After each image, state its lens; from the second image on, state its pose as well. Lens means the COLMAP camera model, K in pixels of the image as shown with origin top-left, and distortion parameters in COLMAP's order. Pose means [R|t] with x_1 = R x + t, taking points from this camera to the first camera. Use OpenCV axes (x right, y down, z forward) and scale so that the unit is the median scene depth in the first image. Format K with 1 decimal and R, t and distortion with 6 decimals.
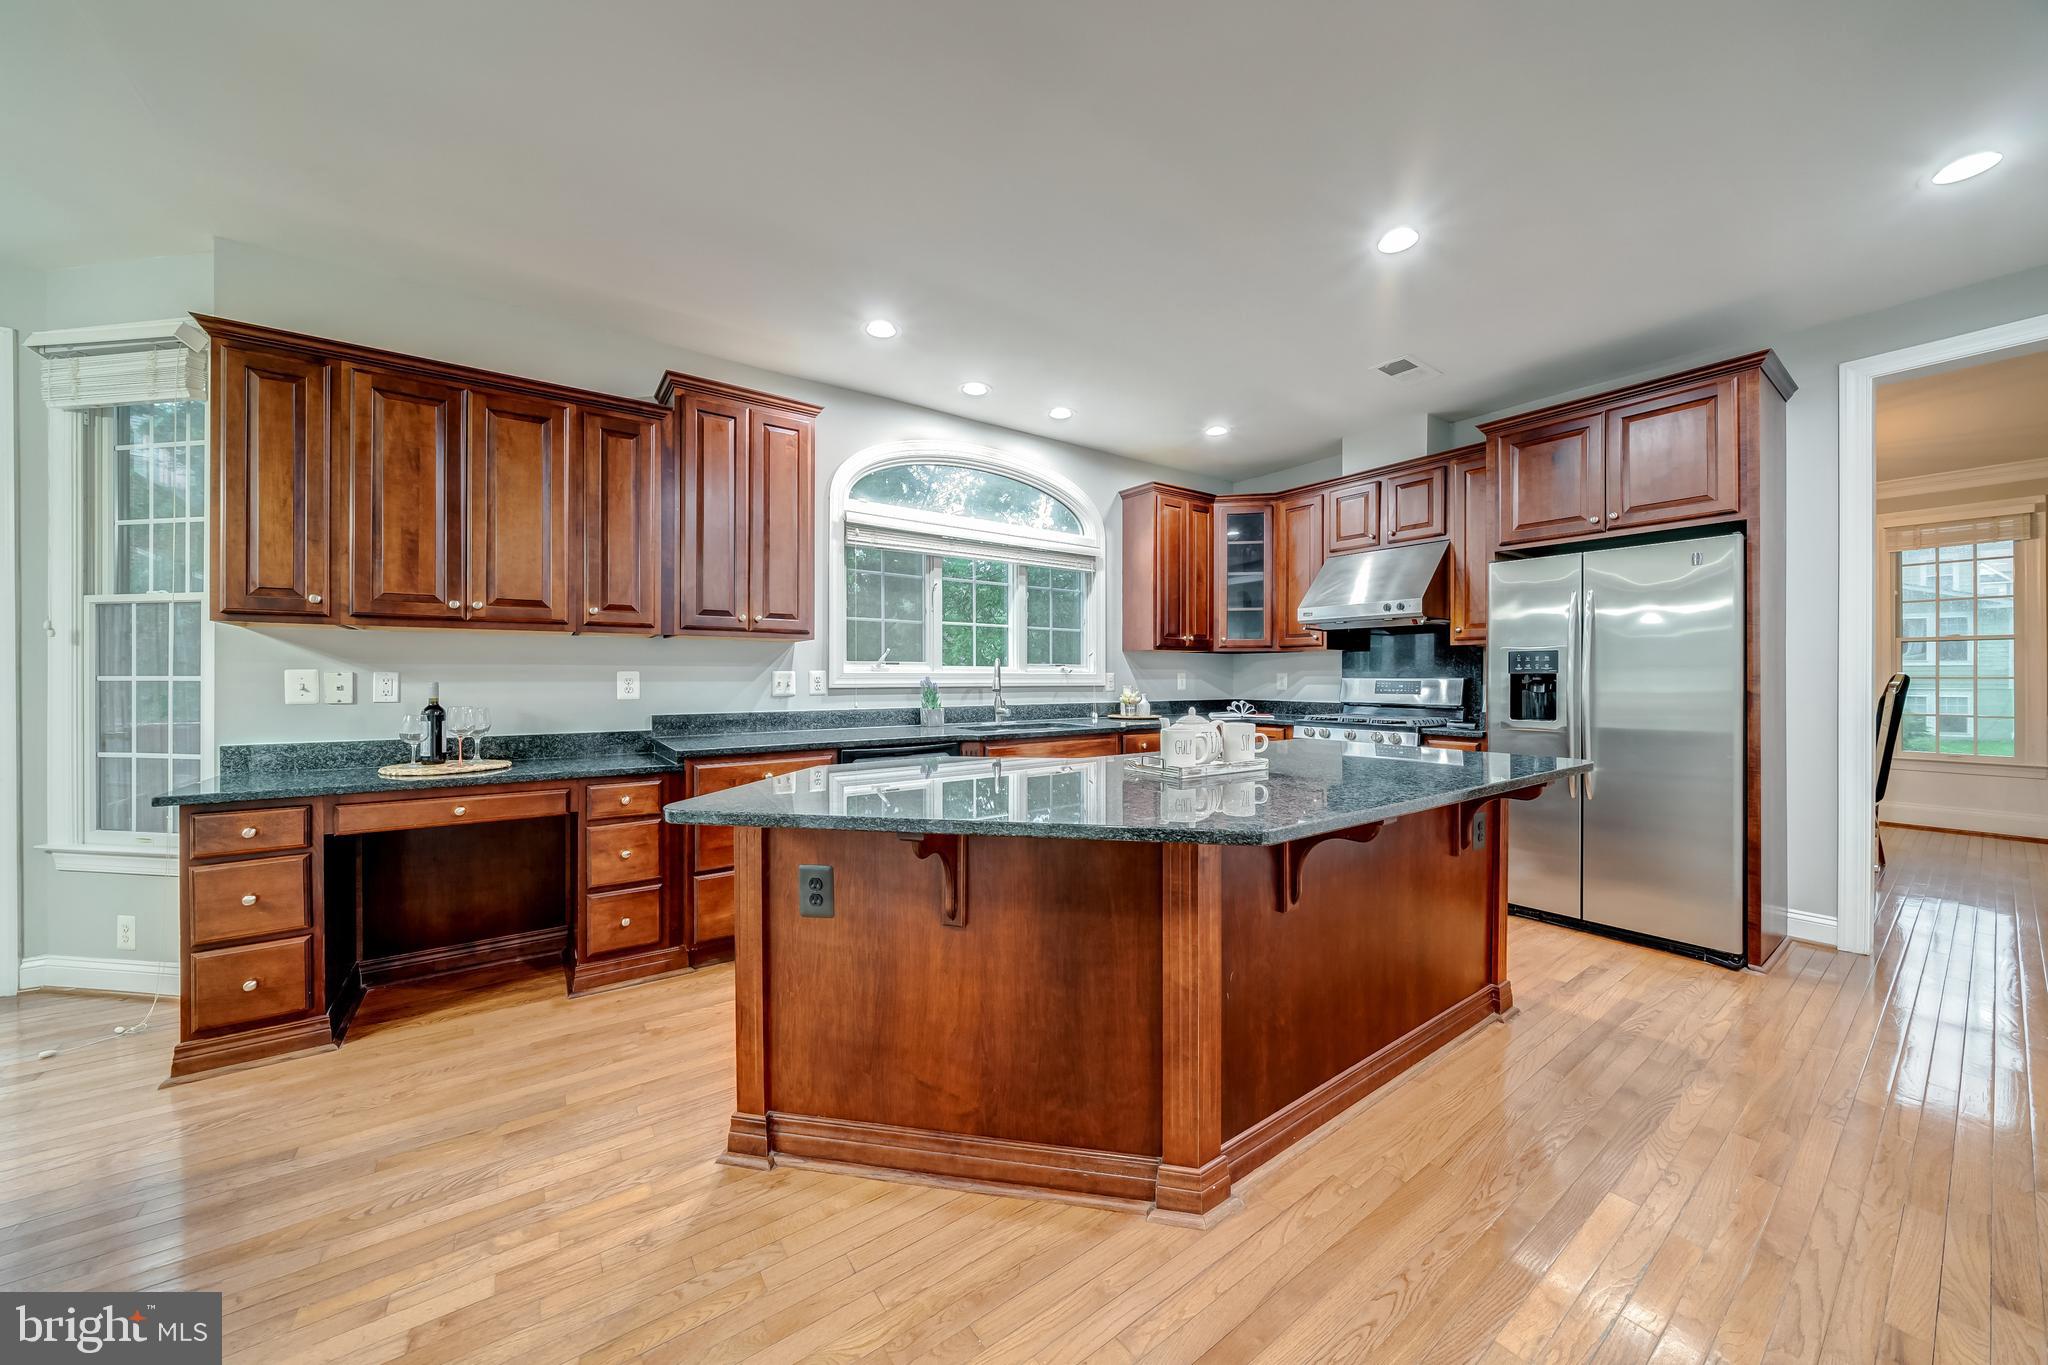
lens RADIAL K [[698.2, 0, 1026.7], [0, 698.2, 678.1], [0, 0, 1]] dist [-0.003234, -0.000140]
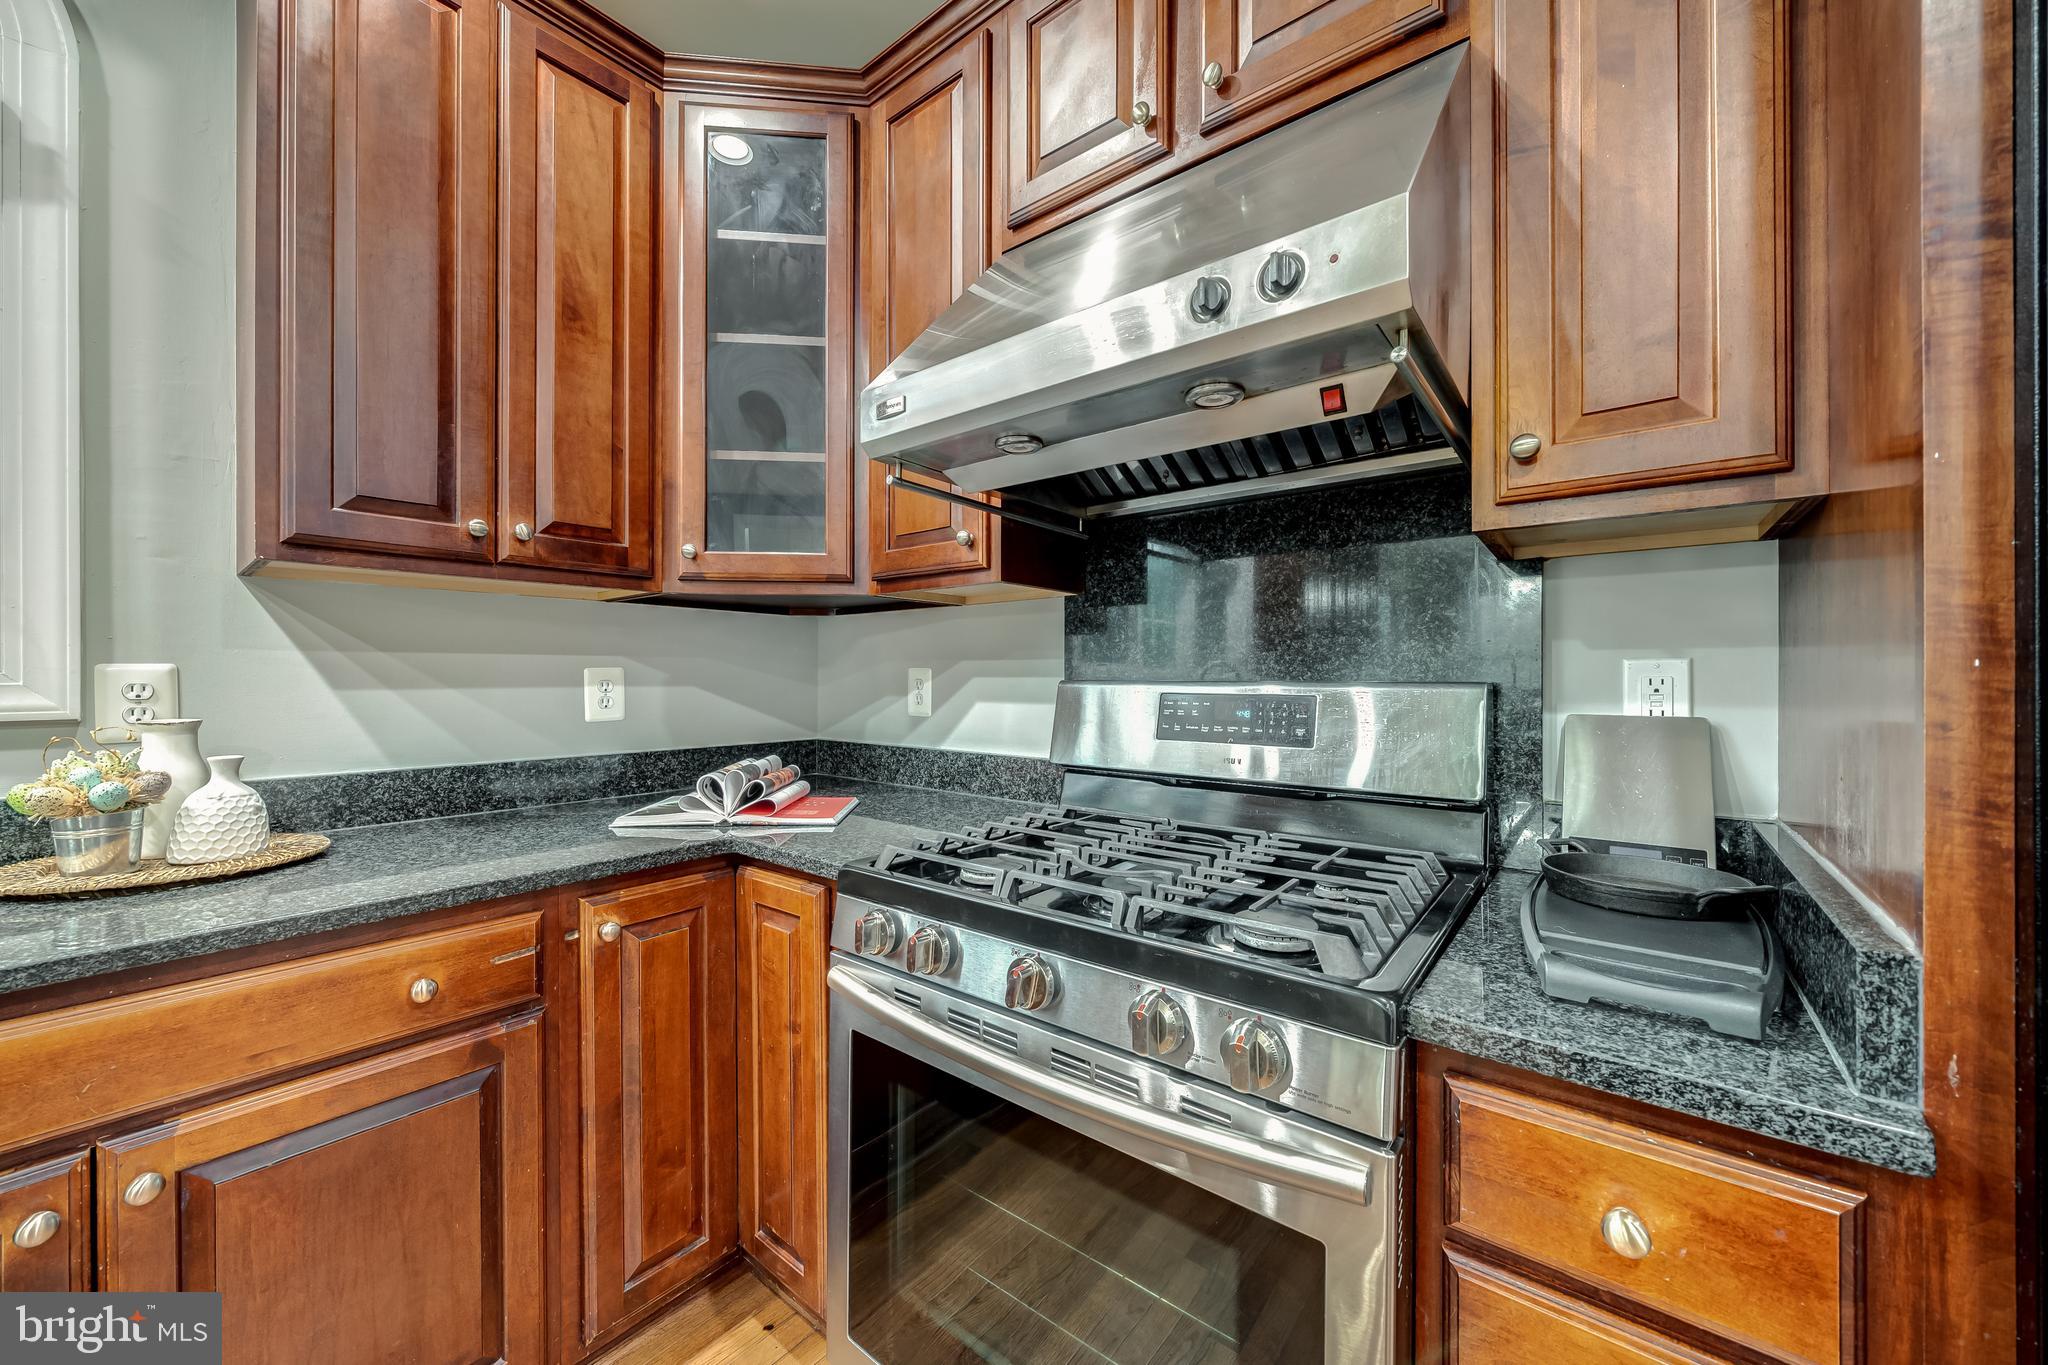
lens RADIAL K [[755.4, 0, 1017.2], [0, 755.4, 676.7], [0, 0, 1]] dist [-0.002085, -0.000309]
pose [[0.963544, 0.000369, 0.267550, 0.605855], [-0.000657, 0.999999, 0.000987, -0.005894], [-0.267550, -0.001127, 0.963543, 1.208979]]
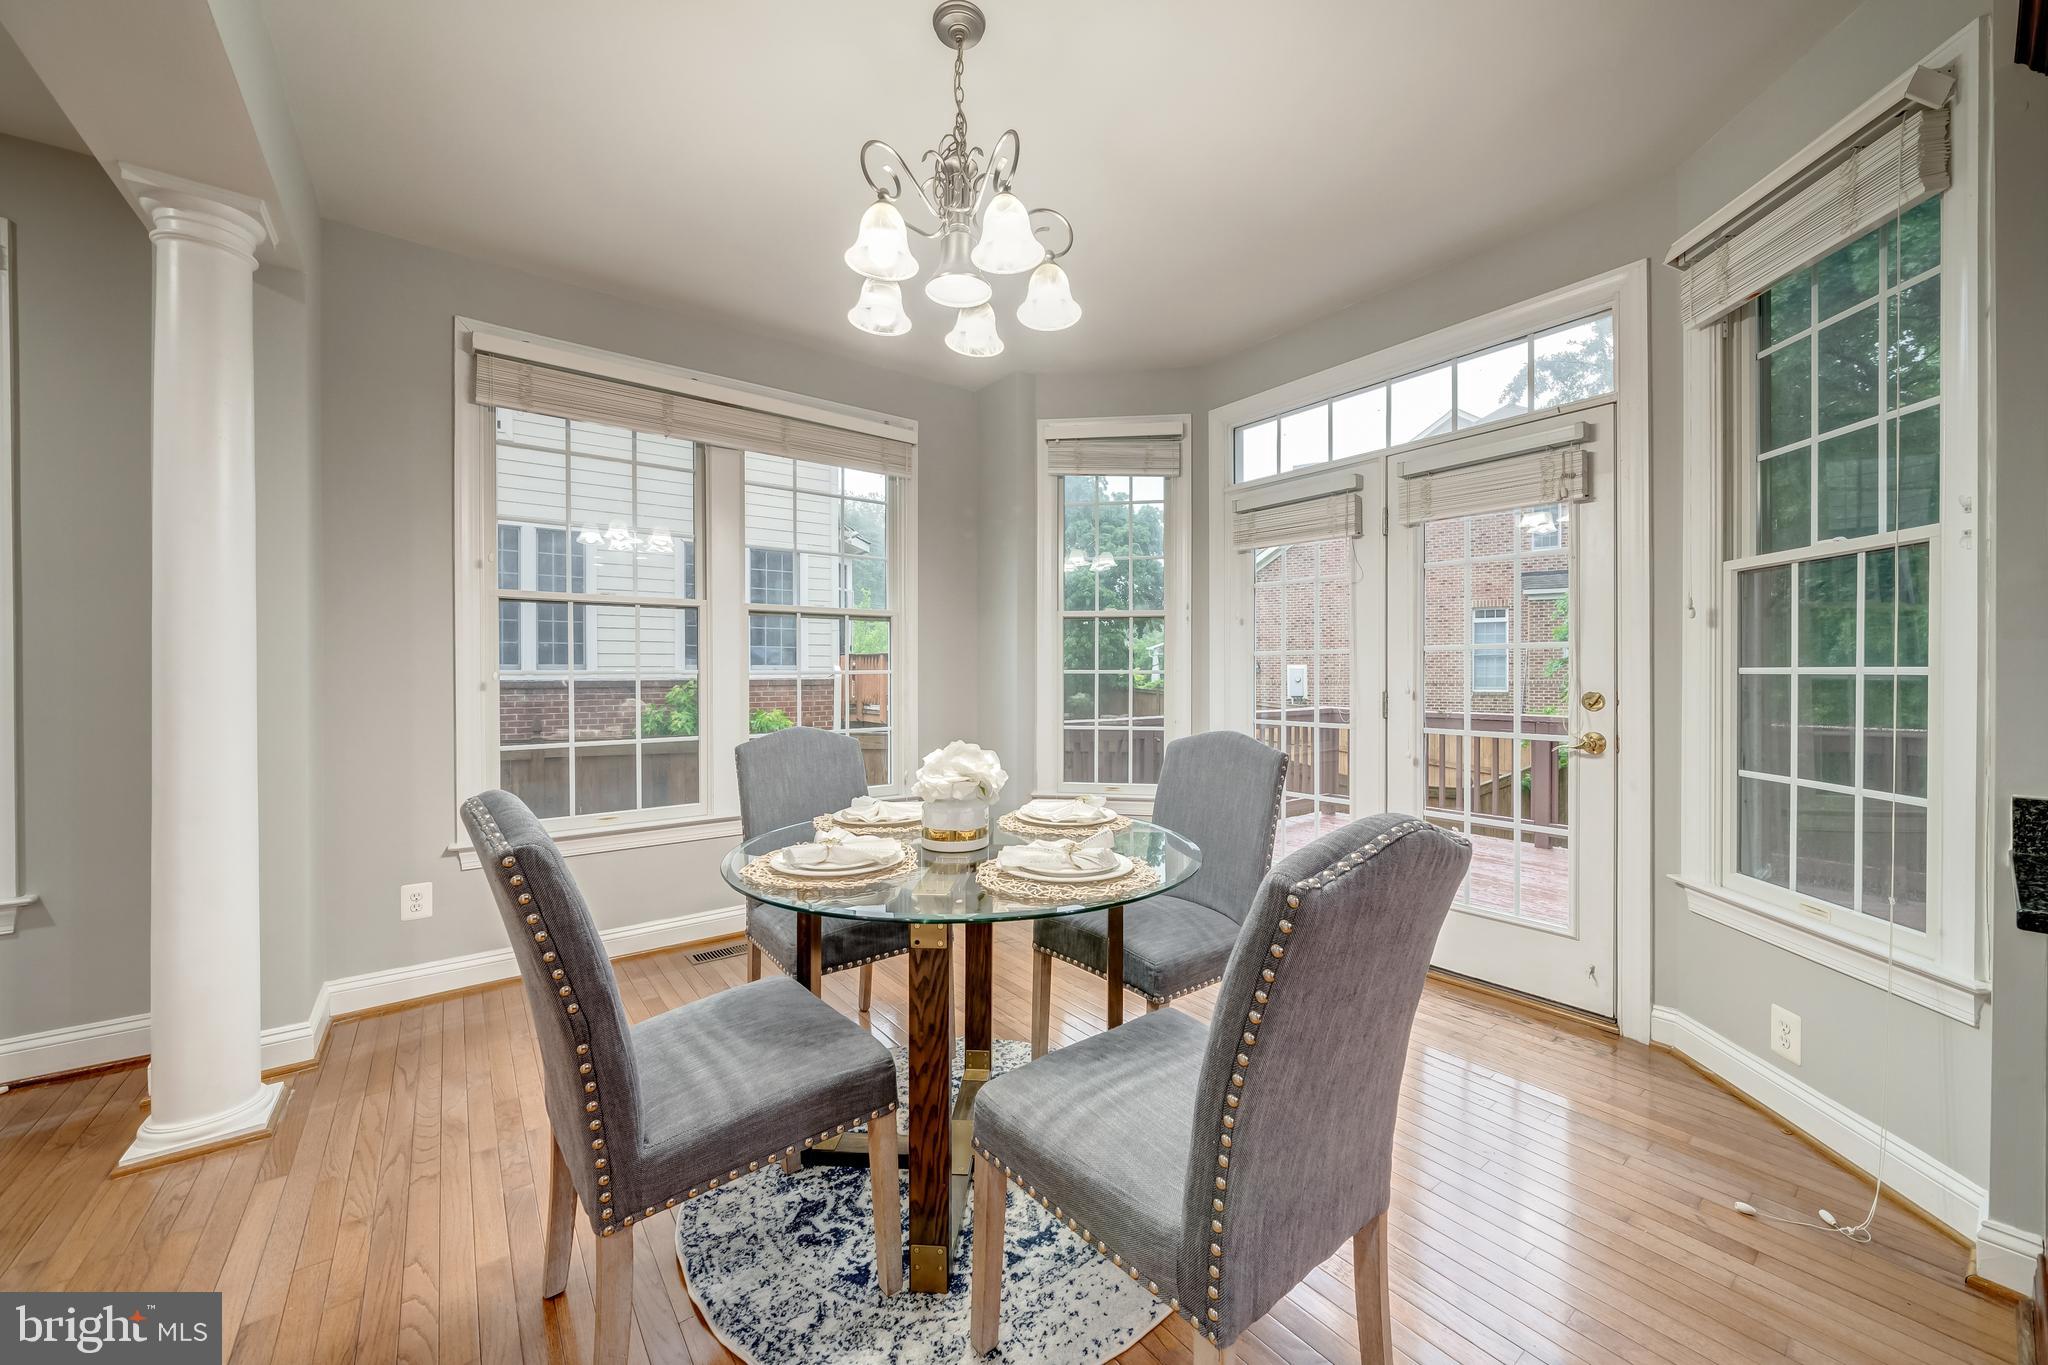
lens RADIAL K [[755.2, 0, 1026.9], [0, 755.2, 675.1], [0, 0, 1]] dist [-0.000467, -0.000057]
pose [[0.042635, 0.006645, -0.999069, -0.545480], [0.003236, 0.999972, 0.006789, -0.003269], [0.999085, -0.003522, 0.042612, 0.194315]]
